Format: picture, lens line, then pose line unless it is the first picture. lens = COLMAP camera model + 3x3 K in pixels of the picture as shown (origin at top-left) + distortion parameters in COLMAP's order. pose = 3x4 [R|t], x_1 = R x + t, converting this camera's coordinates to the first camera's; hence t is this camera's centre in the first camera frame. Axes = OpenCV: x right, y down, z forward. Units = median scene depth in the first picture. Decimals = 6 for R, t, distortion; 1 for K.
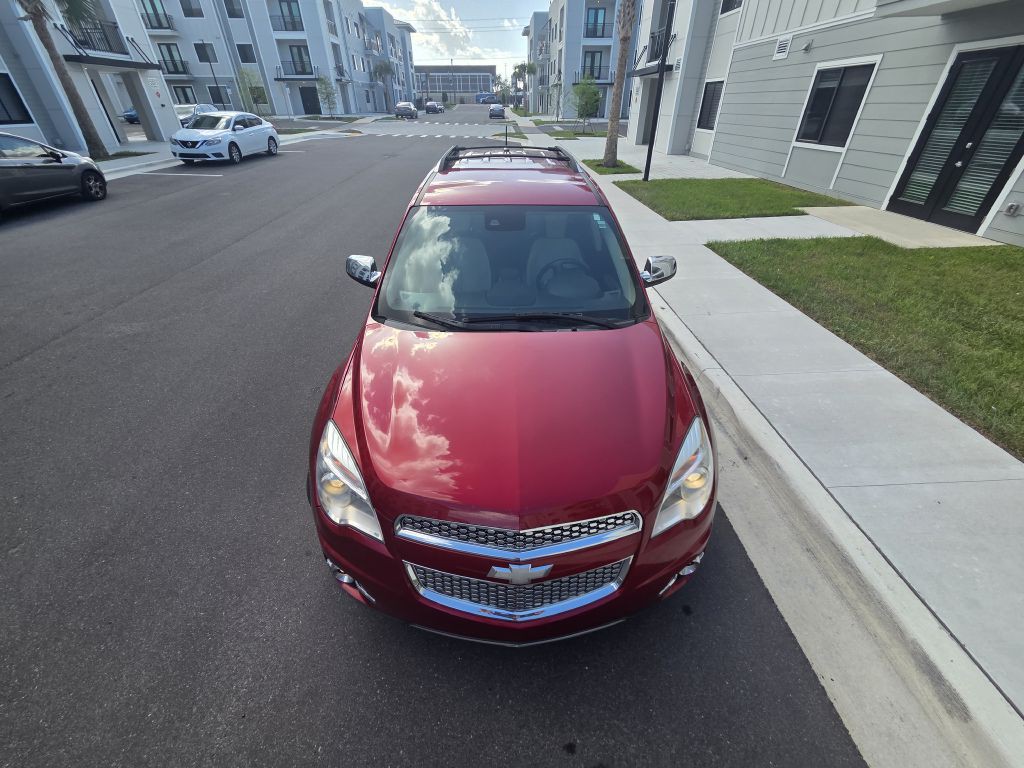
lens RADIAL K [[423.0, 0, 519.1], [0, 423.0, 380.1], [0, 0, 1]] dist [0.002915, 0.000442]
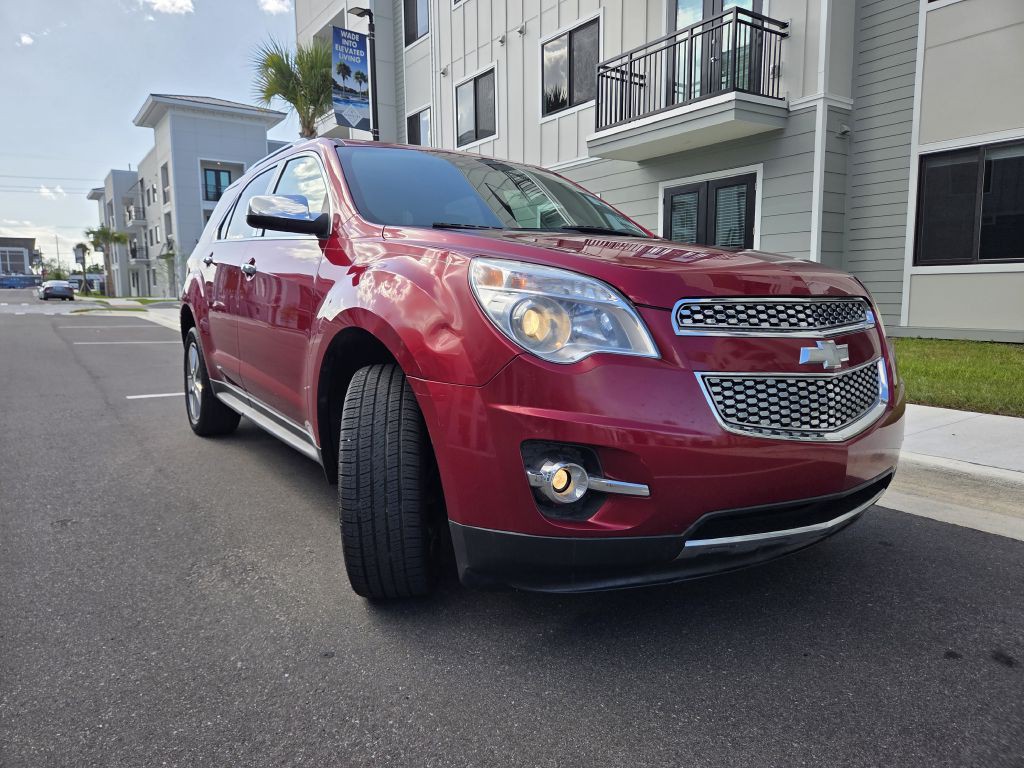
lens RADIAL K [[683.2, 0, 515.9], [0, 683.2, 369.9], [0, 0, 1]] dist [0.062712, -0.046851]
pose [[0.845695, -0.068366, 0.529269, -0.116541], [0.300394, 0.880706, -0.366224, 0.078077], [-0.441094, 0.468703, 0.765346, 0.030836]]
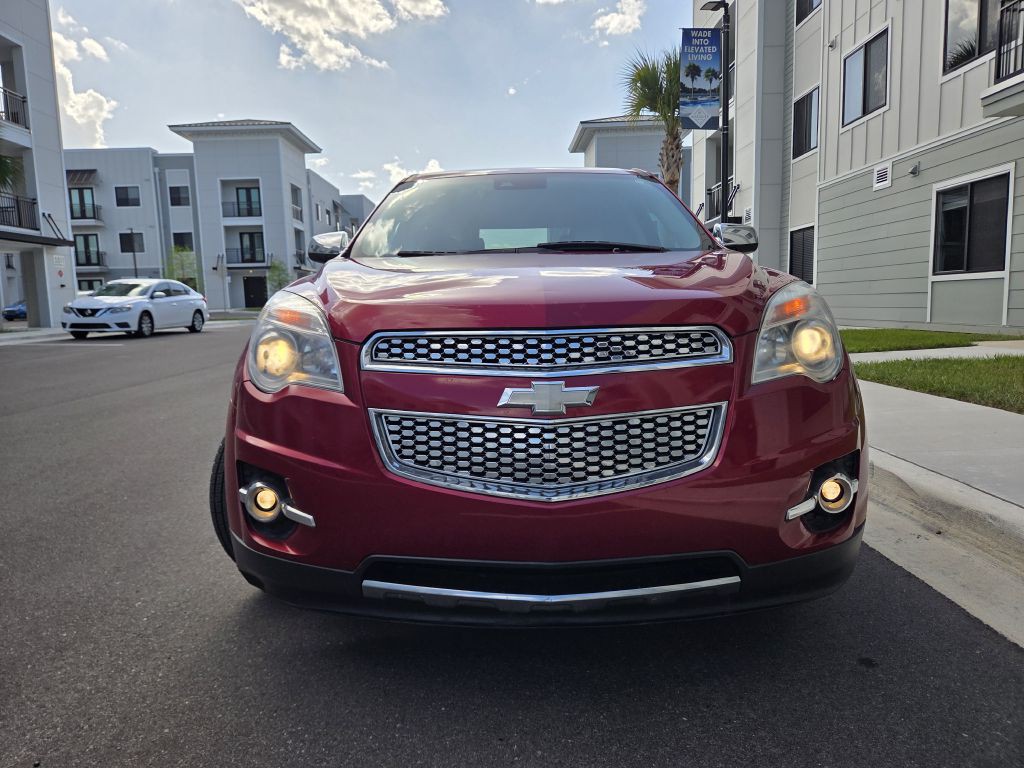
lens RADIAL K [[696.1, 0, 512.0], [0, 696.1, 384.0], [0, 0, 1]] dist [0.054982, -0.046305]
pose [[0.998825, -0.026709, -0.040432, -0.001045], [0.005737, 0.893697, -0.448634, 0.093018], [0.048116, 0.447875, 0.892801, 0.003426]]
